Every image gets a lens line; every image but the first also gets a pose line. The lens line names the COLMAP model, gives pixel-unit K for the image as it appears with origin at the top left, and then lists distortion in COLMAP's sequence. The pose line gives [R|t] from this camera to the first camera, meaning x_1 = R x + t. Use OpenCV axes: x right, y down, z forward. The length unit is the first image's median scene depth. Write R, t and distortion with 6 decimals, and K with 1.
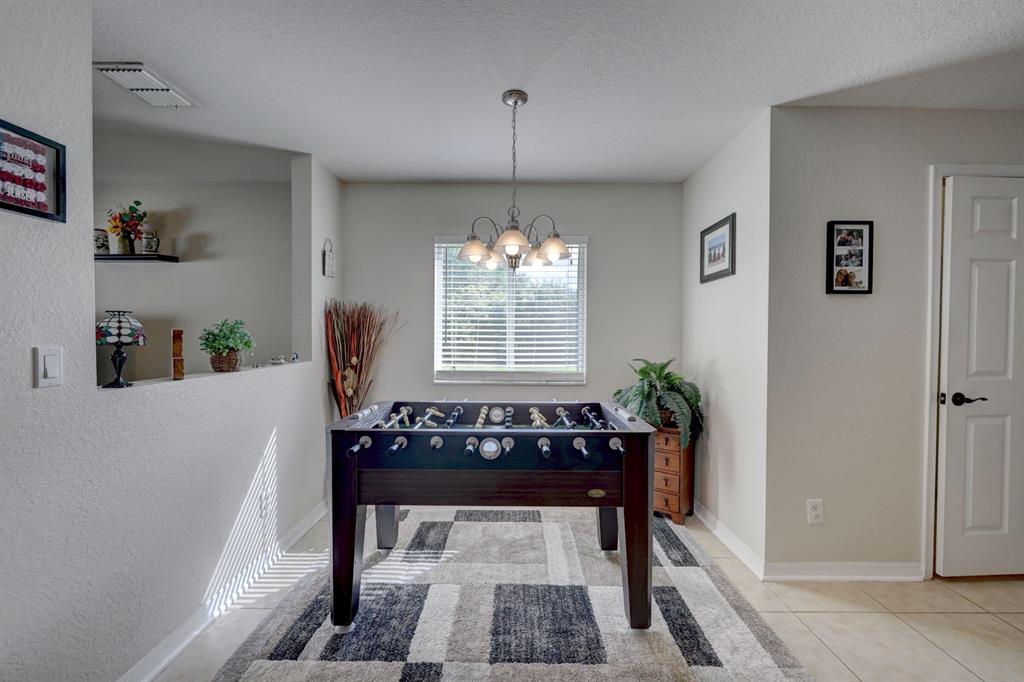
lens RADIAL K [[424.1, 0, 513.0], [0, 424.1, 338.9], [0, 0, 1]] dist [-0.001272, -0.000636]
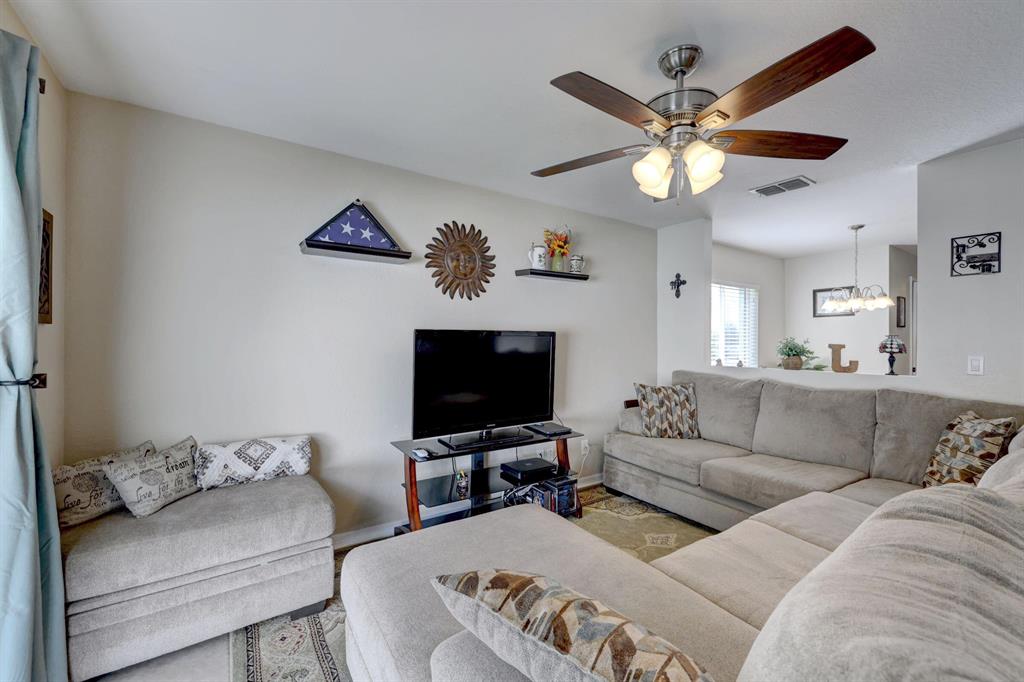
lens RADIAL K [[424.1, 0, 508.4], [0, 424.1, 338.9], [0, 0, 1]] dist [-0.001272, -0.000636]
pose [[0.829757, 0.003111, 0.558116, -2.326457], [0.006427, 0.999865, -0.015128, -0.021370], [-0.558087, 0.016139, 0.829625, 0.255713]]
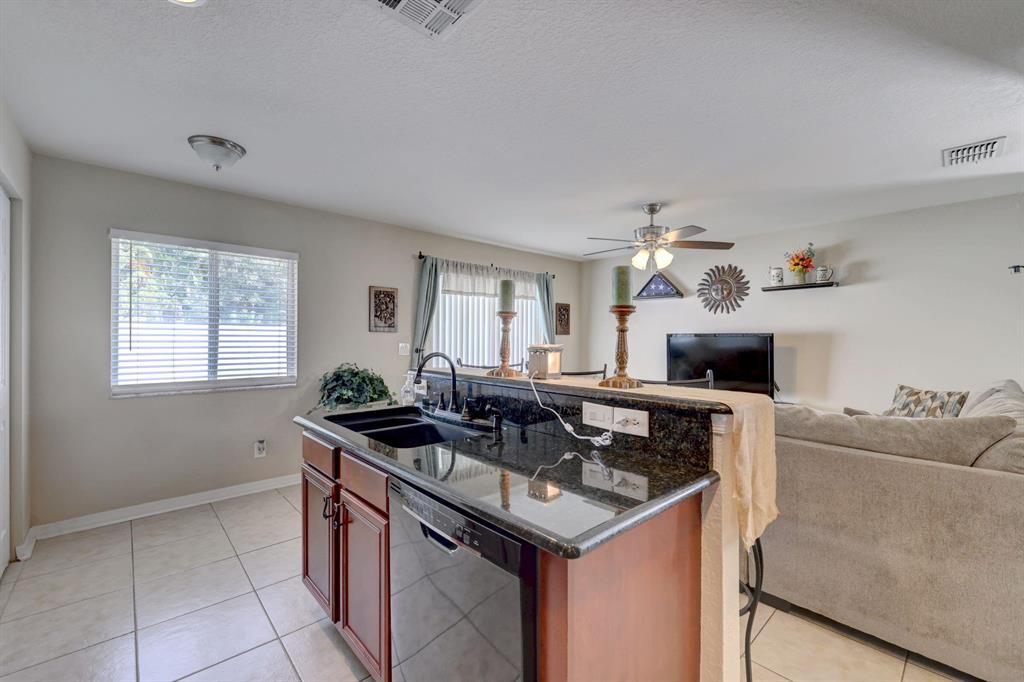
lens RADIAL K [[424.1, 0, 515.7], [0, 424.1, 338.7], [0, 0, 1]] dist [-0.001272, -0.000636]
pose [[0.683977, 0.000146, -0.729503, -0.797347], [-0.015310, 0.999783, -0.014155, 0.003545], [0.729342, 0.020851, 0.683831, -0.789293]]
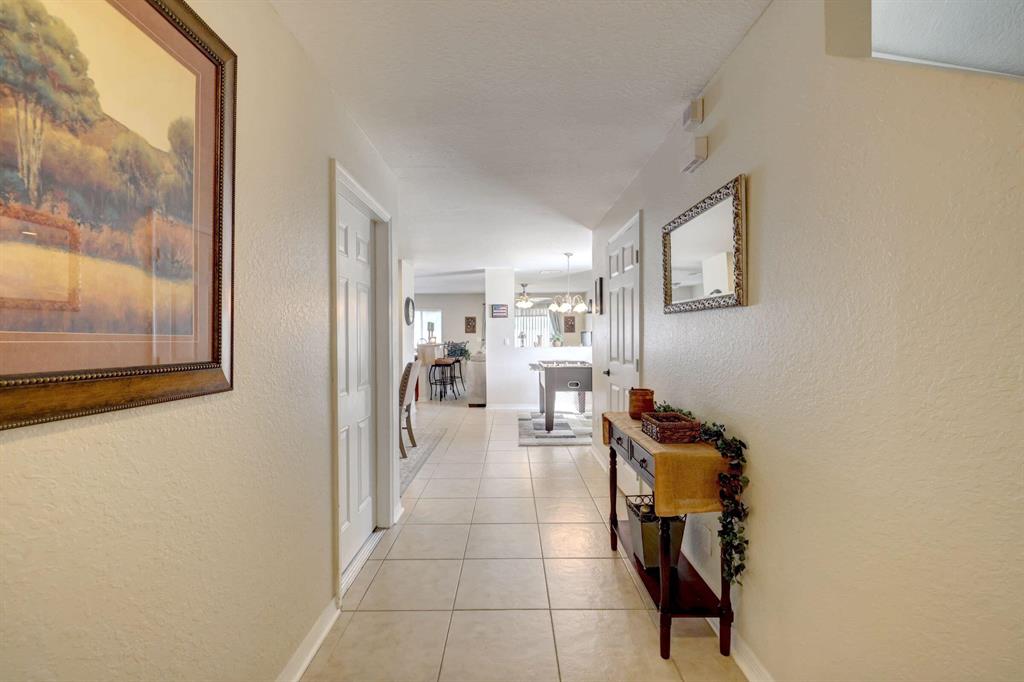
lens RADIAL K [[424.1, 0, 516.1], [0, 424.1, 337.2], [0, 0, 1]] dist [-0.001272, -0.000636]
pose [[0.010581, -0.001133, -0.999943, 2.691259], [-0.010008, 0.999949, -0.001239, 0.003489], [0.999894, 0.010020, 0.010569, 0.596224]]
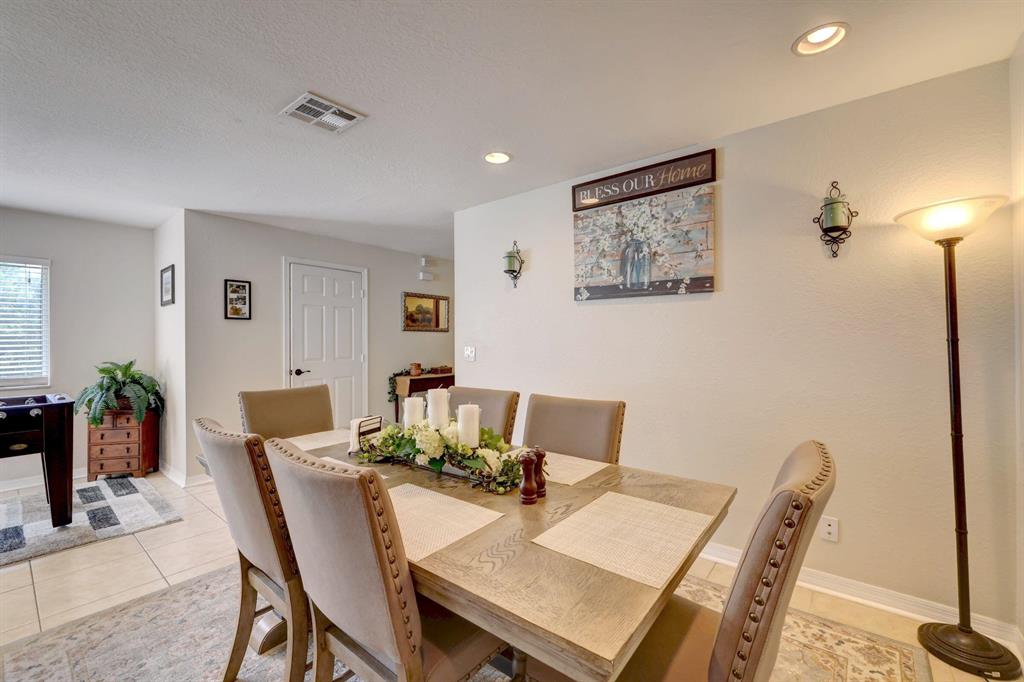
lens RADIAL K [[424.1, 0, 512.6], [0, 424.1, 340.9], [0, 0, 1]] dist [-0.001272, -0.000636]
pose [[0.630930, -0.009675, 0.775780, 0.112706], [0.019246, 0.999810, -0.003184, 0.015806], [-0.775601, 0.016940, 0.630996, -1.084373]]
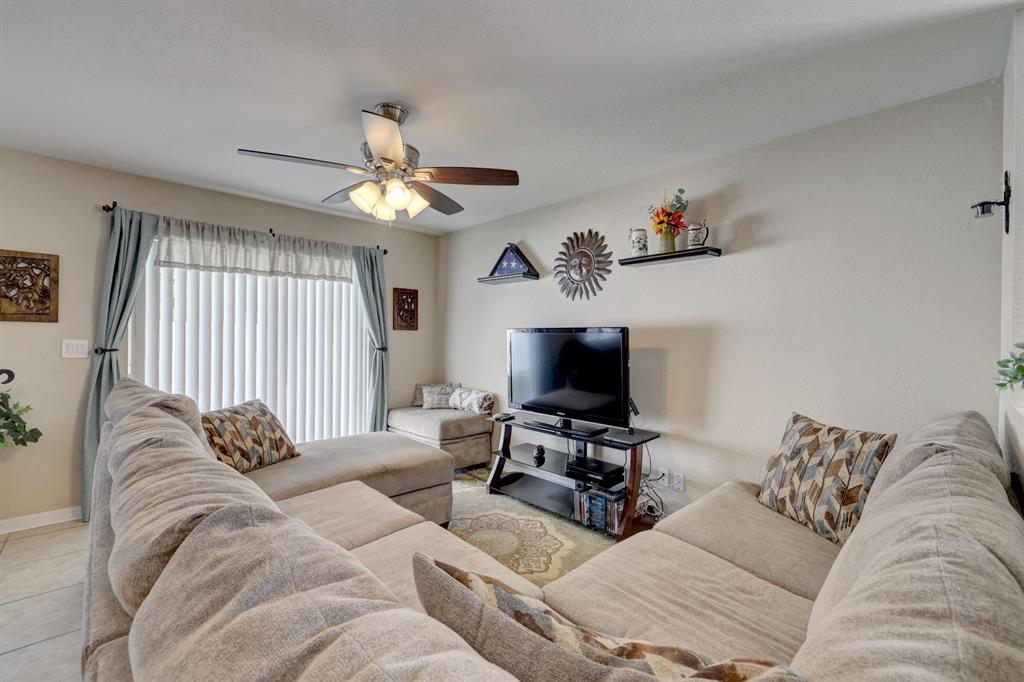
lens RADIAL K [[424.1, 0, 514.5], [0, 424.1, 337.0], [0, 0, 1]] dist [-0.001272, -0.000636]
pose [[0.699735, 0.004068, -0.714391, -0.732276], [-0.020385, 0.999690, -0.014274, -0.011711], [0.714112, 0.024550, 0.699601, 0.244443]]
